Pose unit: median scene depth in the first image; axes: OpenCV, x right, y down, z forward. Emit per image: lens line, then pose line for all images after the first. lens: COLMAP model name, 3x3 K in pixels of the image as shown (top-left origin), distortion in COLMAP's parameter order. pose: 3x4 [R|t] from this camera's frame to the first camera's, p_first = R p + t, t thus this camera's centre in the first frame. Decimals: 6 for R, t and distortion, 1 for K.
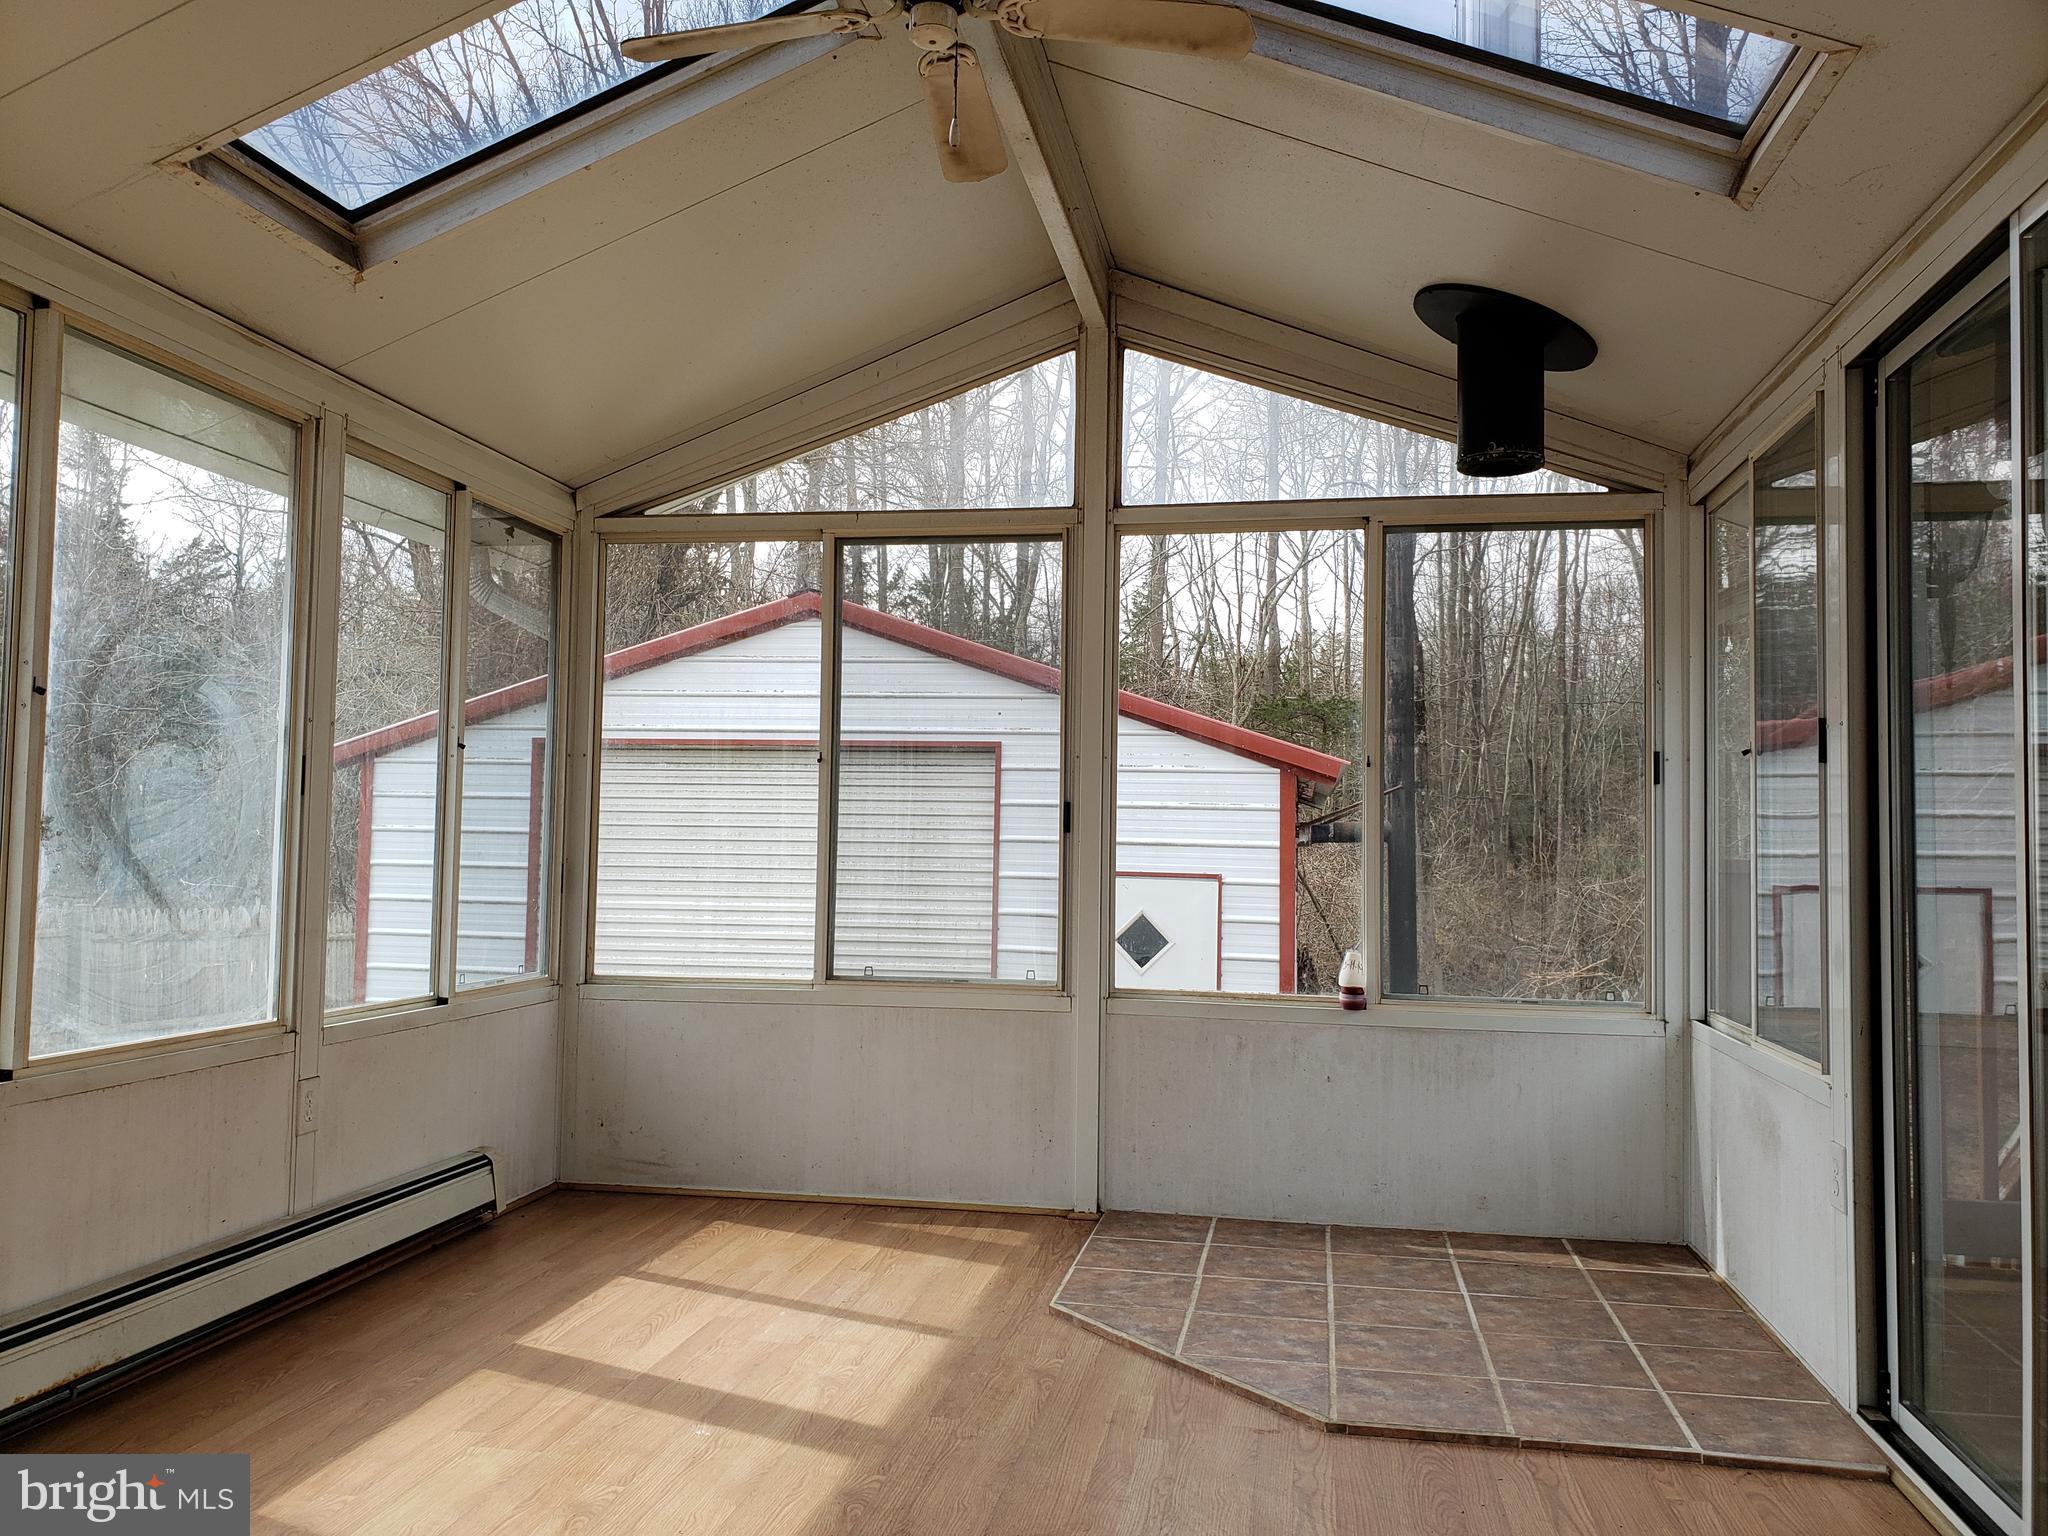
lens RADIAL K [[1595.4, 0, 1011.2], [0, 1595.4, 769.0], [0, 0, 1]] dist [0.062232, -0.002132]
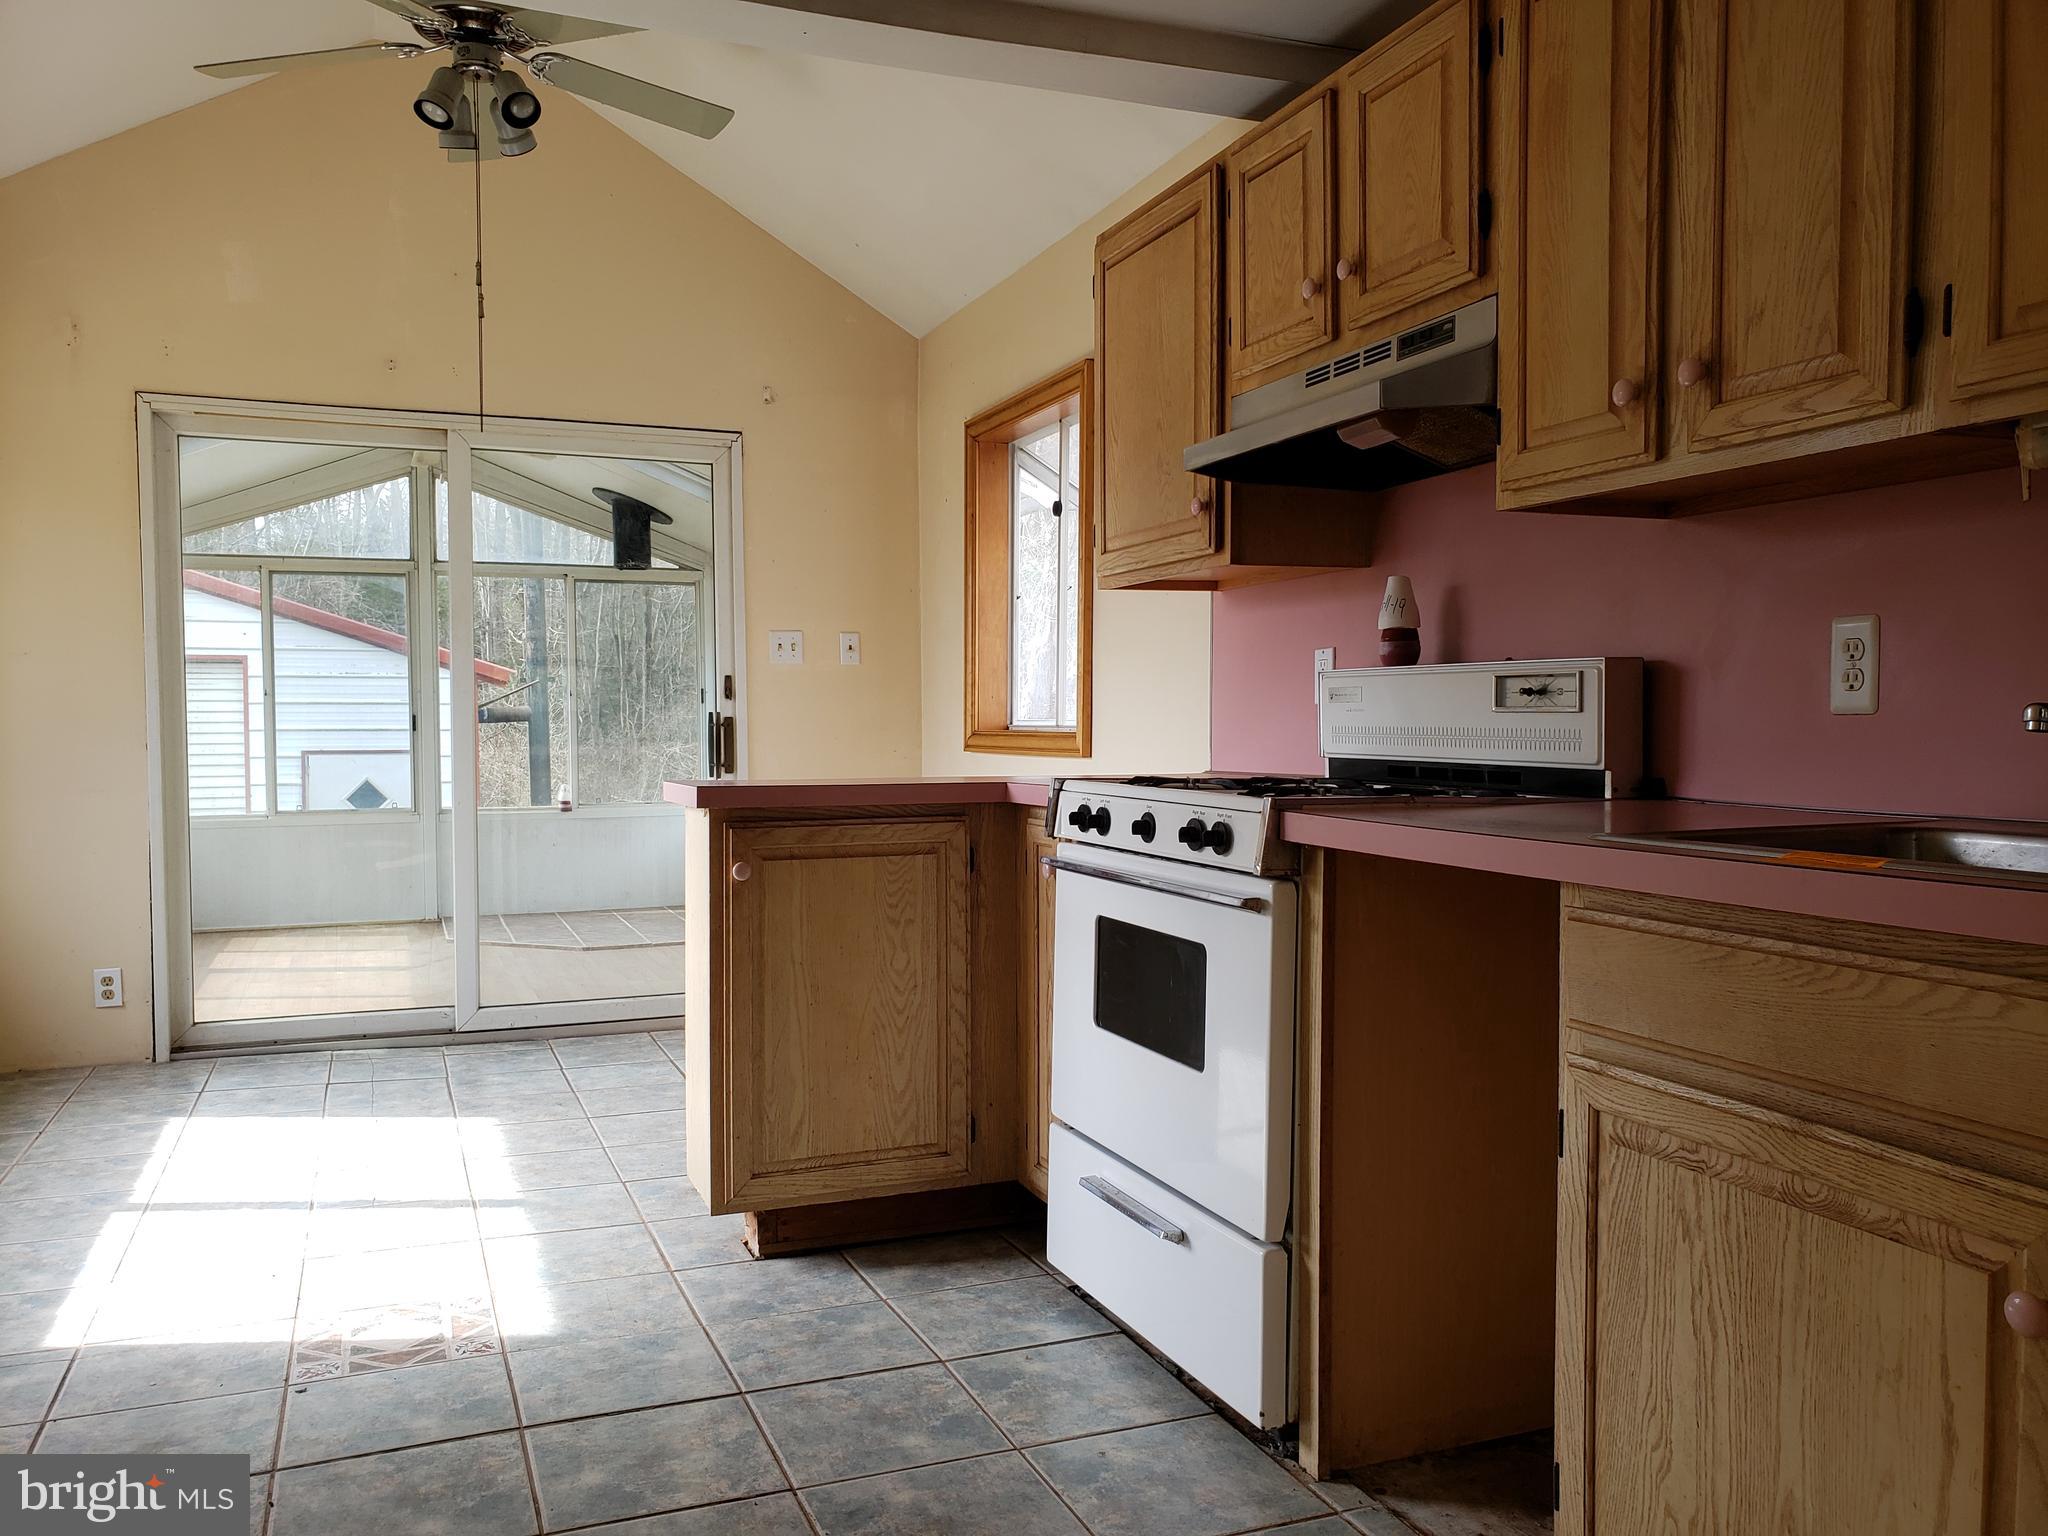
lens RADIAL K [[1595.4, 0, 977.4], [0, 1595.4, 773.4], [0, 0, 1]] dist [0.062232, -0.002132]
pose [[0.860004, -0.041259, 0.508616, -0.370412], [-0.001948, 0.996453, 0.084127, -0.073115], [-0.510283, -0.073341, 0.856873, -1.020126]]
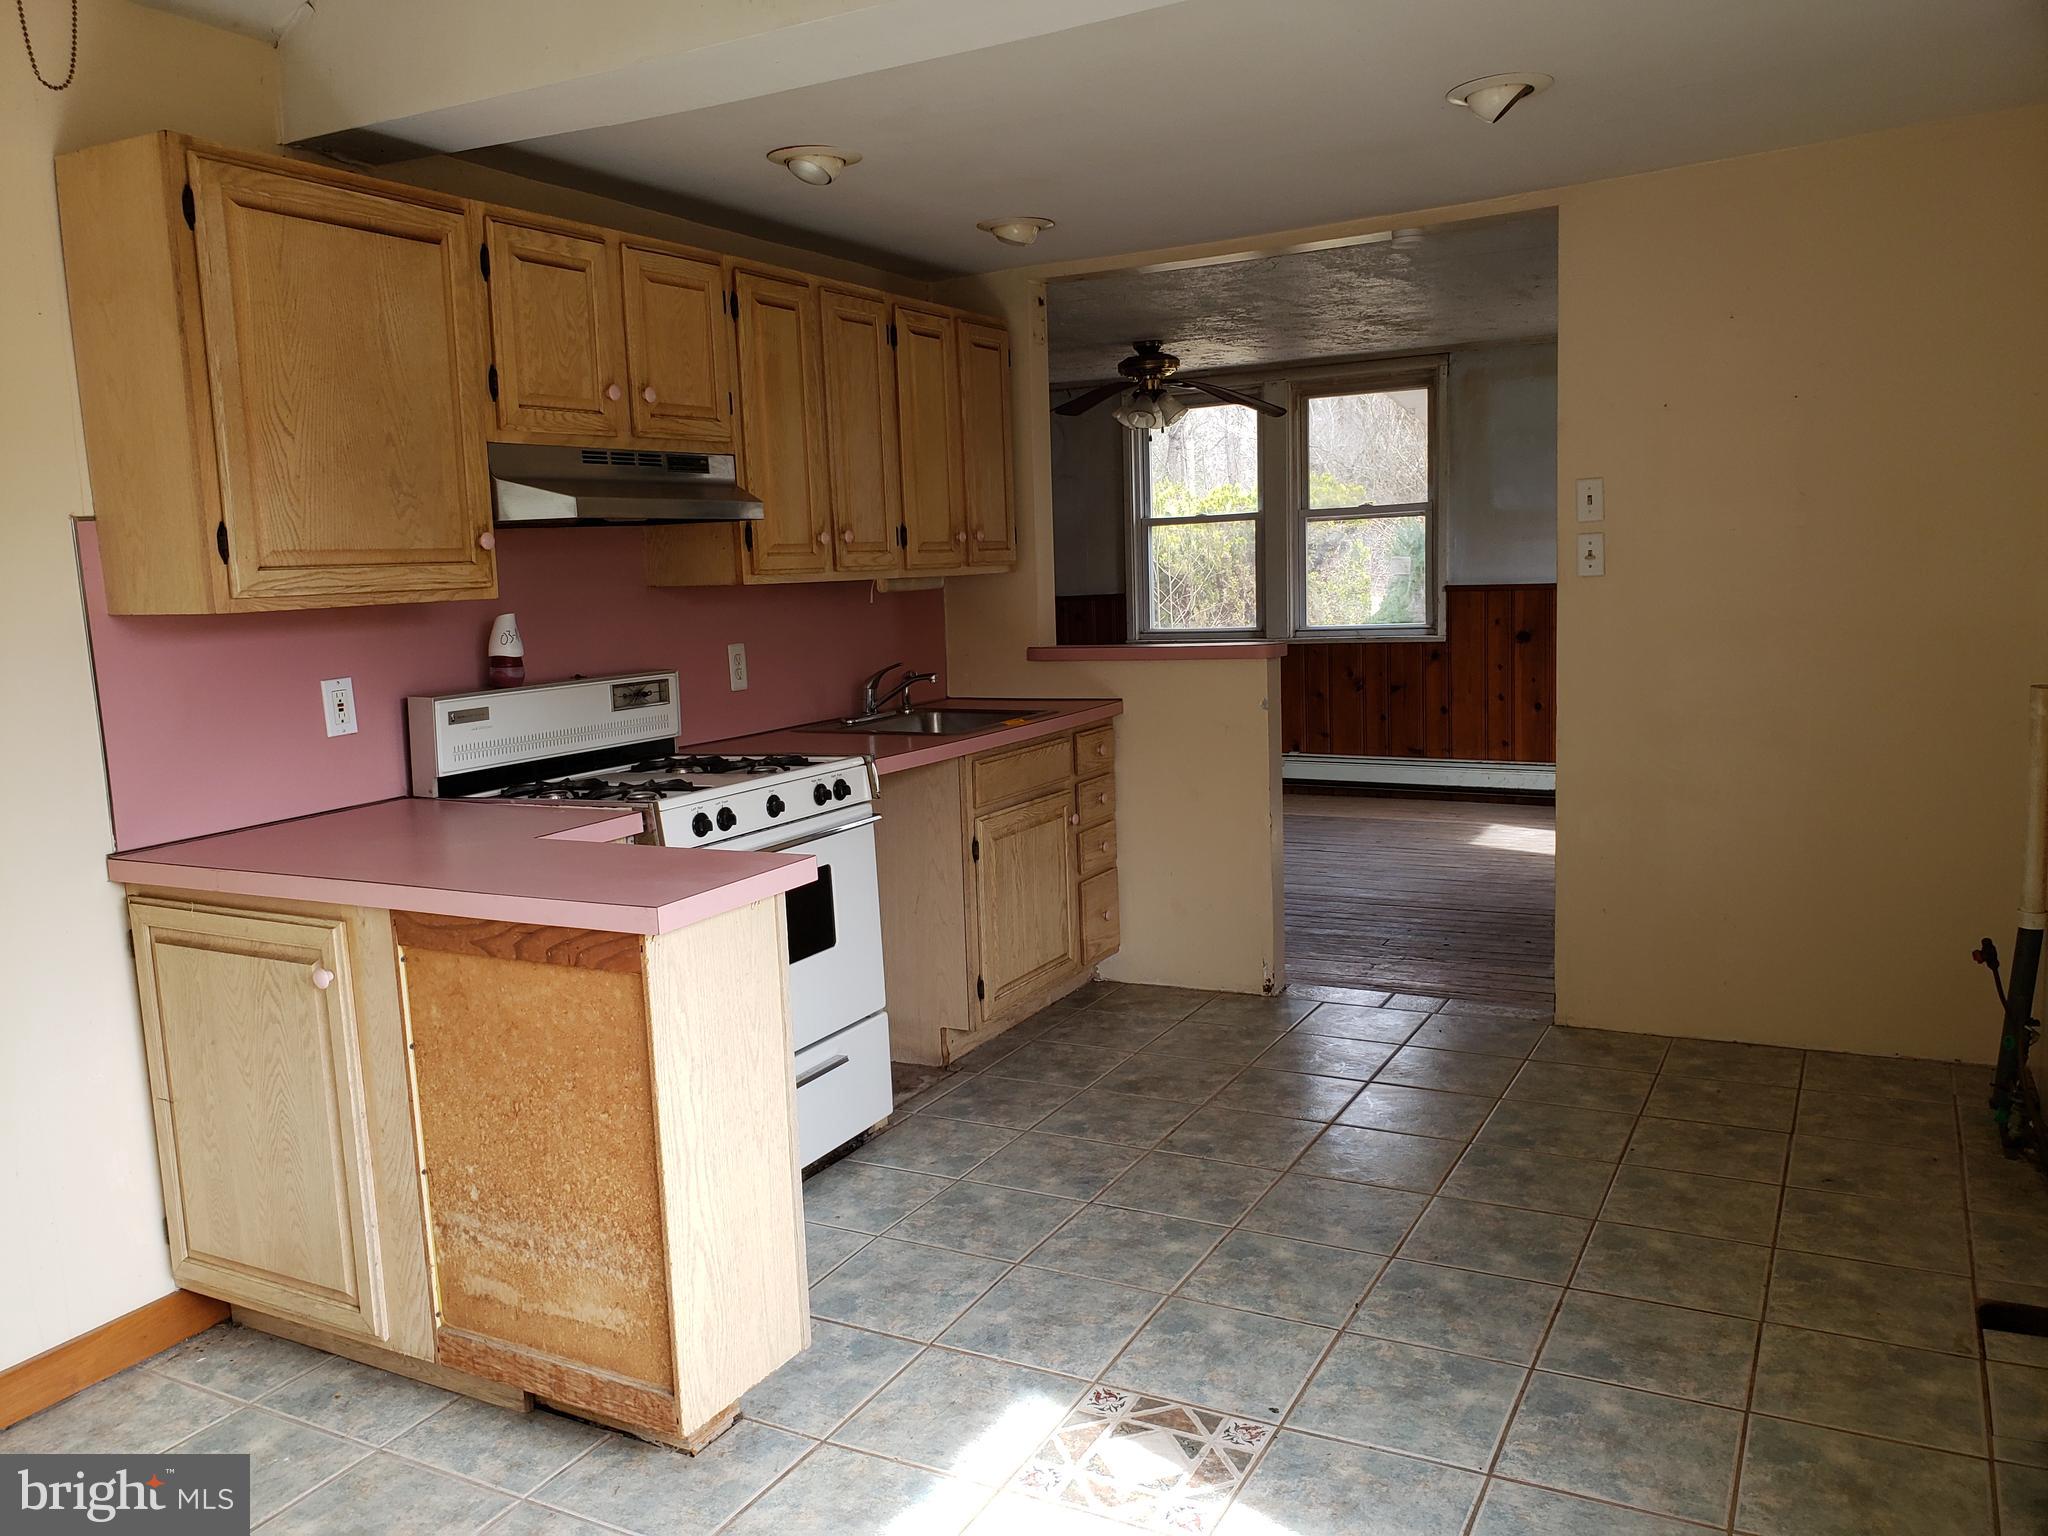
lens RADIAL K [[1595.4, 0, 1024.1], [0, 1595.4, 775.2], [0, 0, 1]] dist [0.062232, -0.002132]
pose [[-0.948287, -0.028194, 0.316160, -0.418466], [0.004800, 0.994659, 0.103099, -0.155510], [-0.317379, 0.099286, -0.943087, 2.570445]]
